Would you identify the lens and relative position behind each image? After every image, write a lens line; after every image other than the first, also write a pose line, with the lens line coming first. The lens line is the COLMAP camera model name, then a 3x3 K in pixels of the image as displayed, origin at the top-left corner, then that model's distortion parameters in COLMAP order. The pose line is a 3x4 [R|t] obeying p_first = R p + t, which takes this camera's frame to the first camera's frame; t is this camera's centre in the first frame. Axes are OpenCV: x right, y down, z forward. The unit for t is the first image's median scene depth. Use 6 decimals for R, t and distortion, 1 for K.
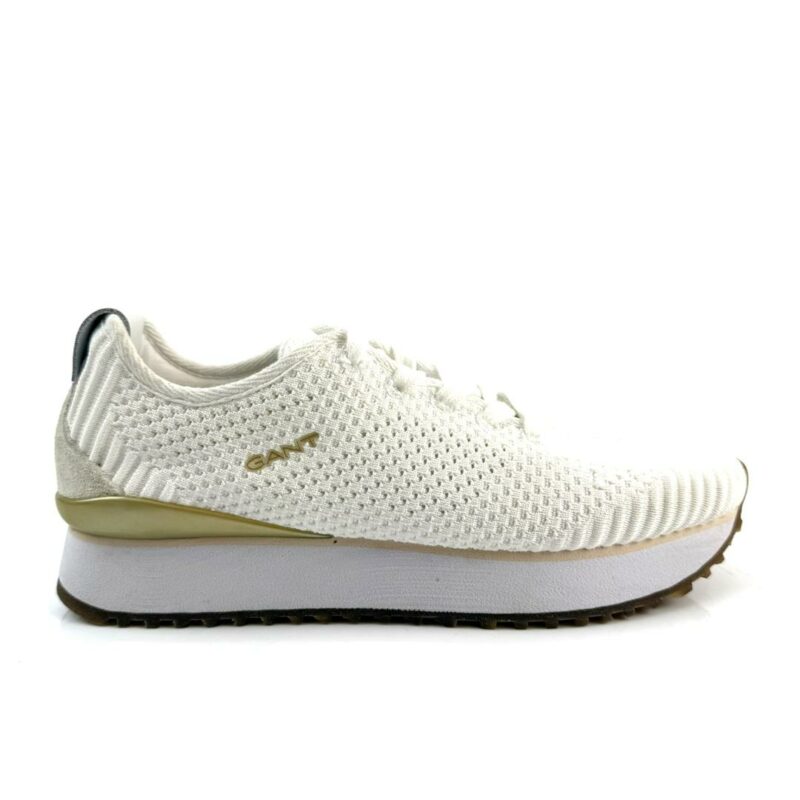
lens RADIAL K [[784.9, 0, 400.0], [0, 784.9, 400.0], [0, 0, 1]] dist [0.160850, -0.607390]
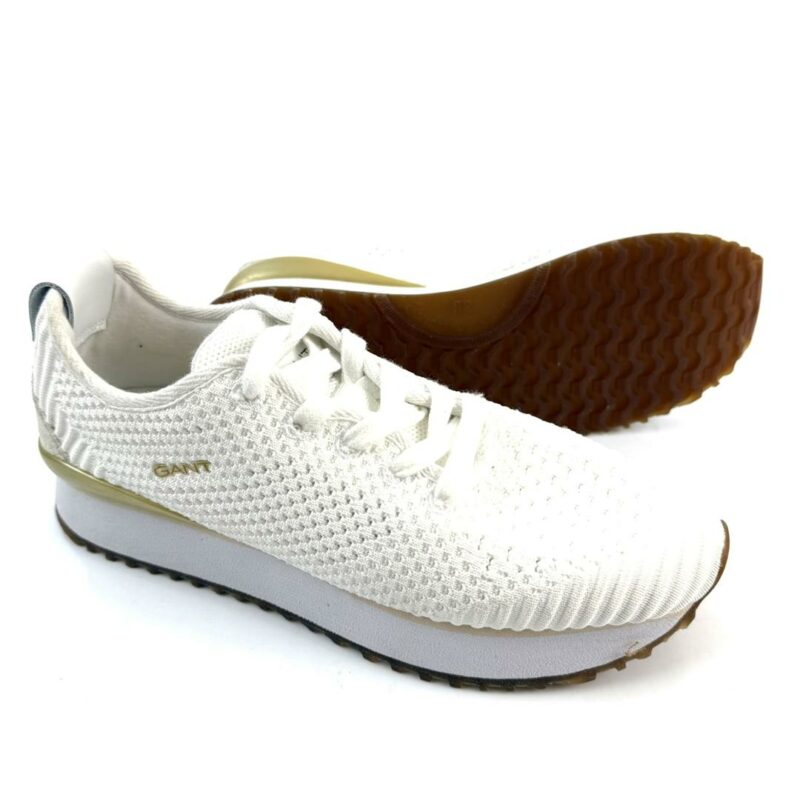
lens RADIAL K [[784.9, 0, 400.0], [0, 784.9, 400.0], [0, 0, 1]] dist [0.160850, -0.607390]
pose [[0.927359, 0.214238, -0.306770, 0.390474], [-0.064261, 0.898870, 0.433479, -0.456763], [0.368614, -0.382277, 0.847342, 0.275754]]
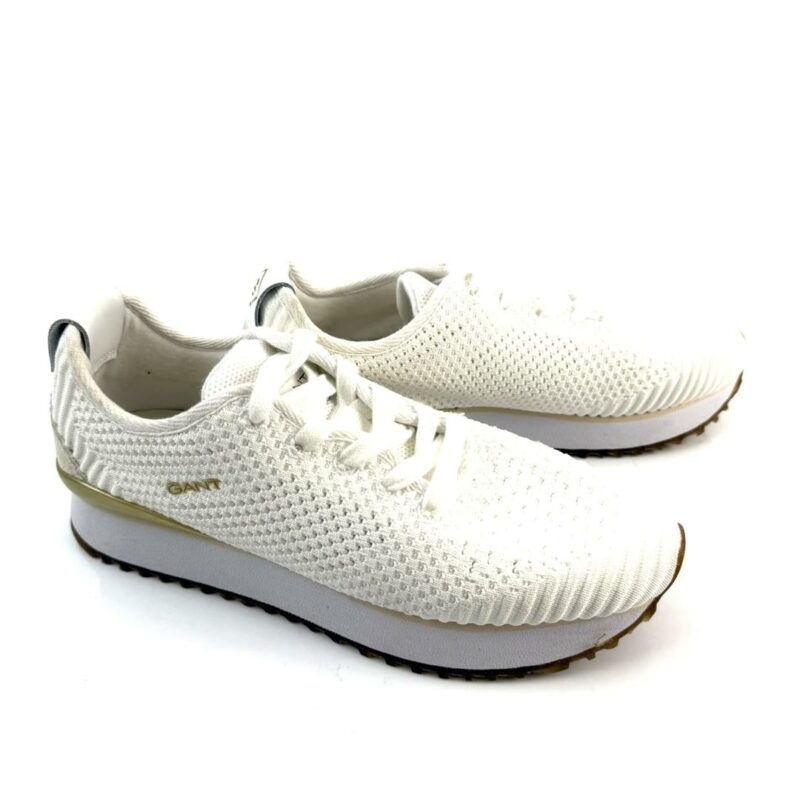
lens RADIAL K [[784.9, 0, 400.0], [0, 784.9, 400.0], [0, 0, 1]] dist [0.160850, -0.607390]
pose [[0.937146, 0.197336, -0.287778, 0.411352], [-0.057811, 0.901134, 0.429668, -0.528028], [0.344116, -0.386025, 0.855902, 0.188272]]
